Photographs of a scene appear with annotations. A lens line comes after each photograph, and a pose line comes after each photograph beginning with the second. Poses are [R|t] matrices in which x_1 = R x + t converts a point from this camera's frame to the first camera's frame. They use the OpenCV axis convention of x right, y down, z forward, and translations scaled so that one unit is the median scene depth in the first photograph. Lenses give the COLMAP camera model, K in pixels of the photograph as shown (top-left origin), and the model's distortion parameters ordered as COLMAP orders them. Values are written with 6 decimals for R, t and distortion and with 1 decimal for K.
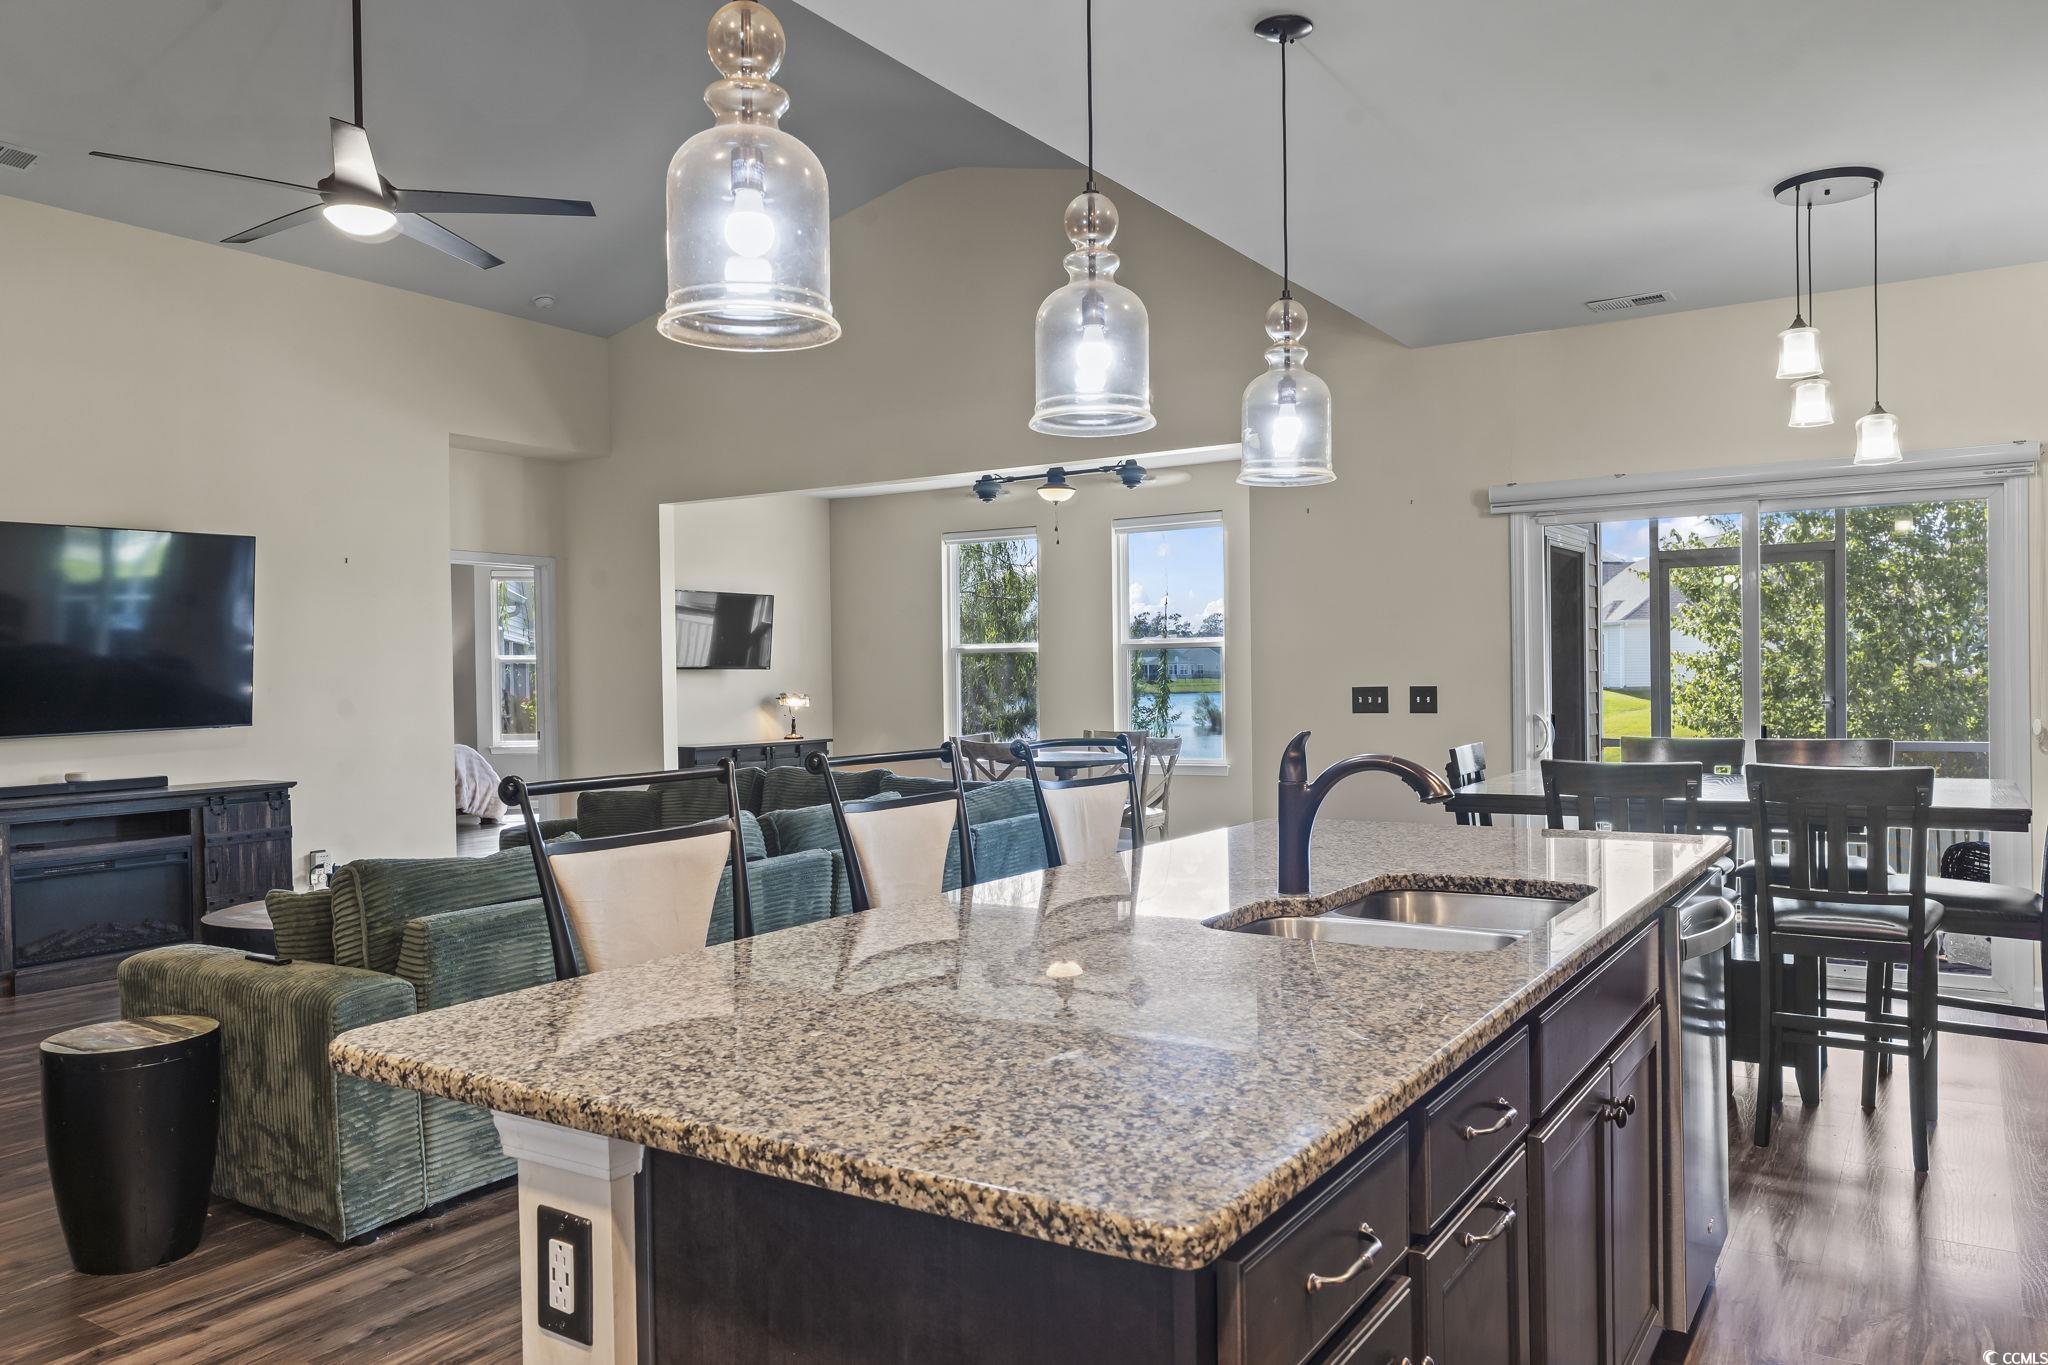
lens RADIAL K [[1451.4, 0, 1021.0], [0, 1451.4, 674.8], [0, 0, 1]] dist [0.001345, 0.000435]
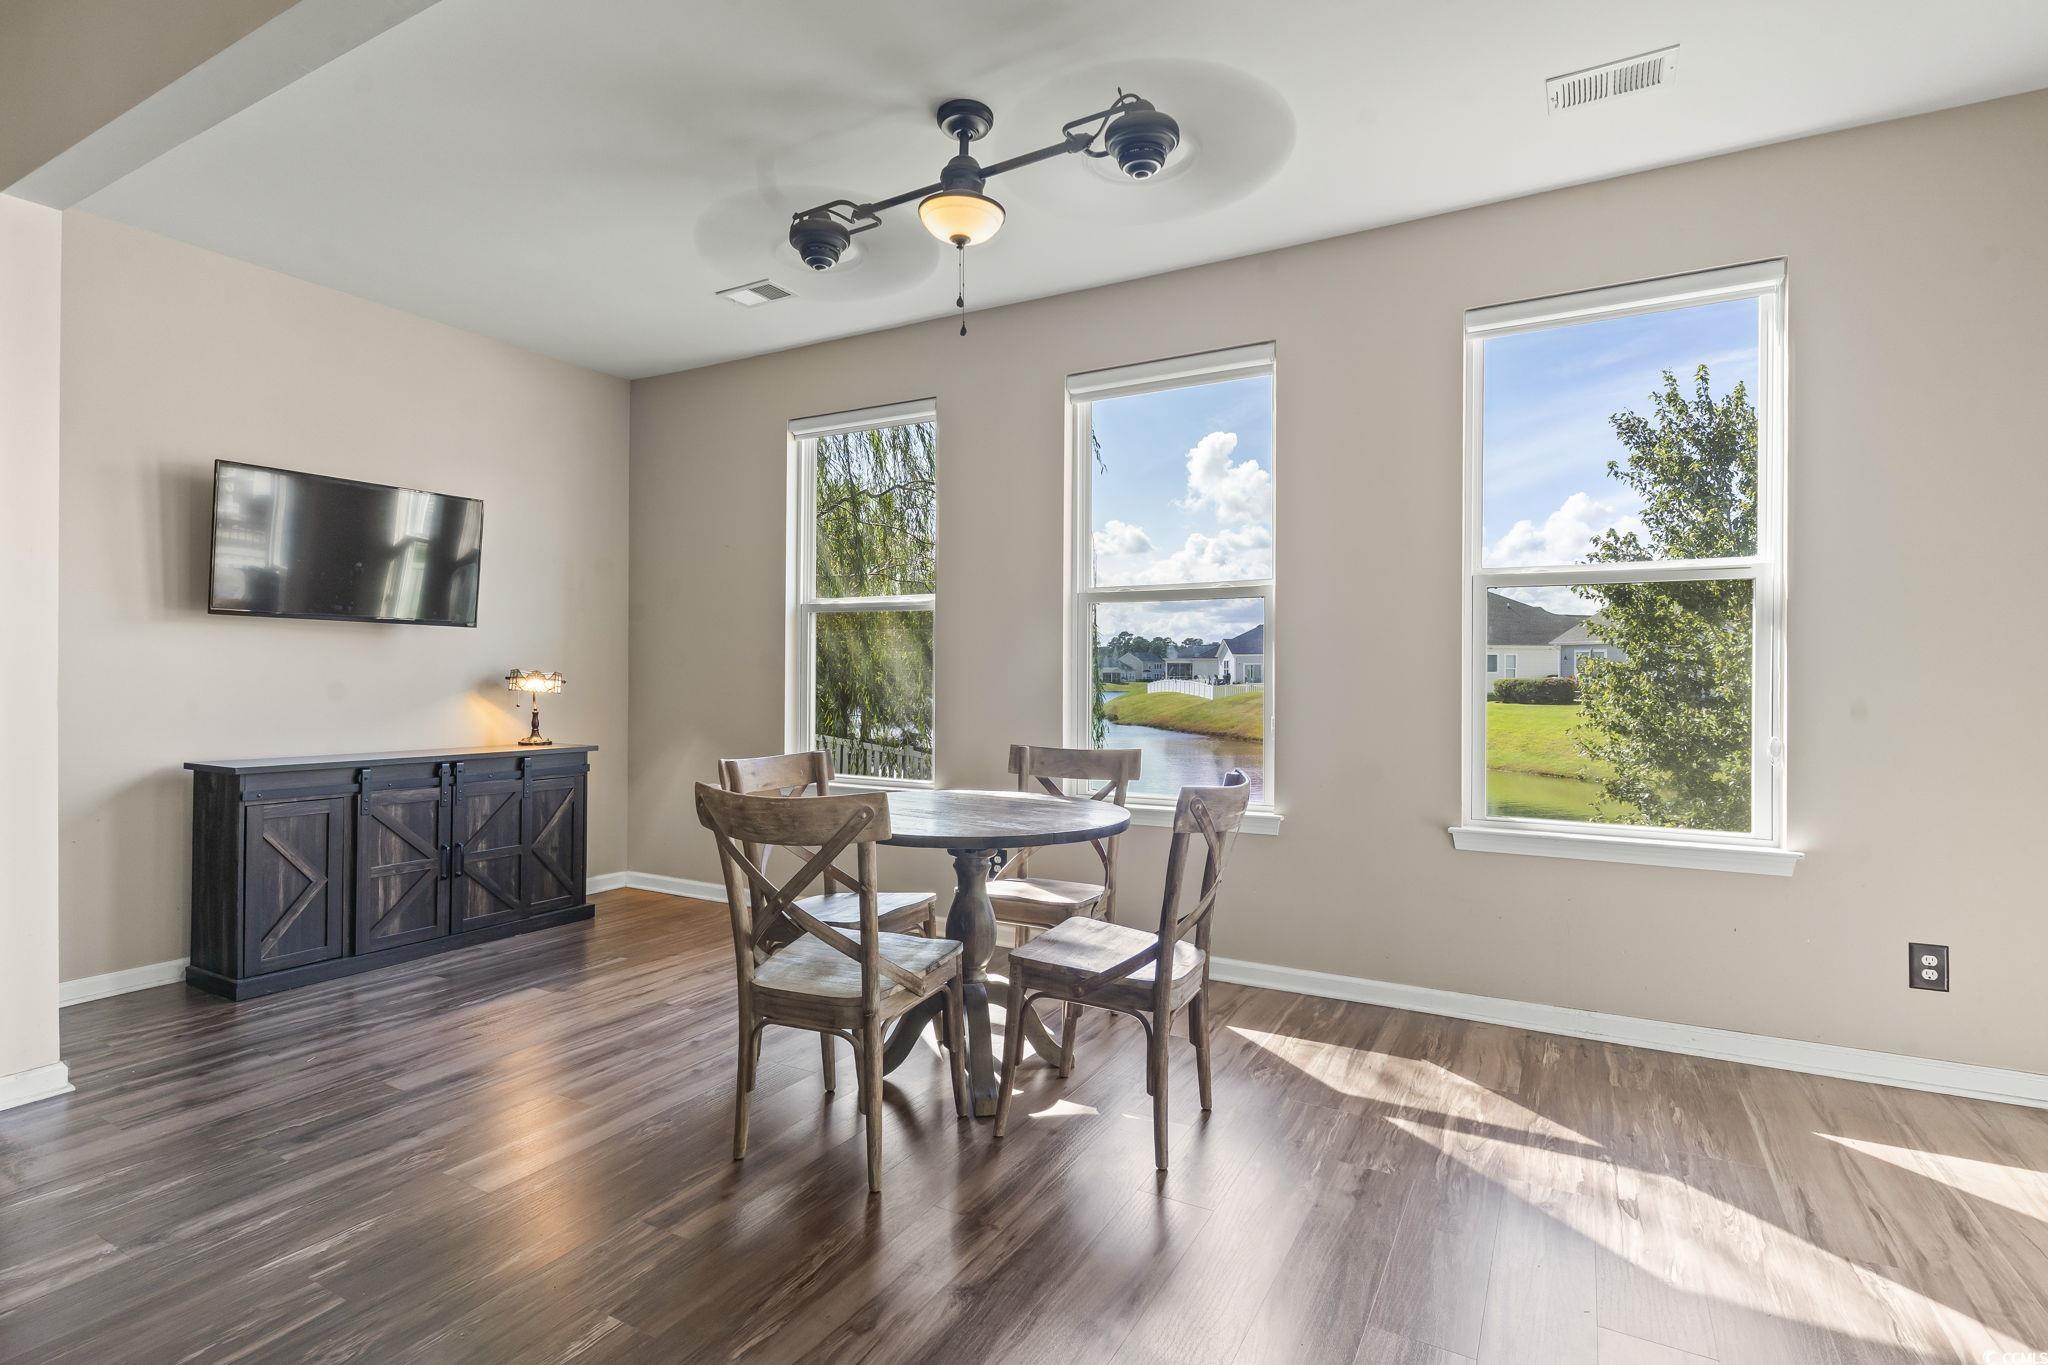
lens RADIAL K [[978.7, 0, 1017.7], [0, 978.7, 681.7], [0, 0, 1]] dist [-0.000519, 0.000744]
pose [[0.997955, 0.016961, 0.061635, 0.020850], [-0.017011, 0.999855, 0.000271, 0.014066], [-0.061622, -0.001319, 0.998099, 0.575530]]
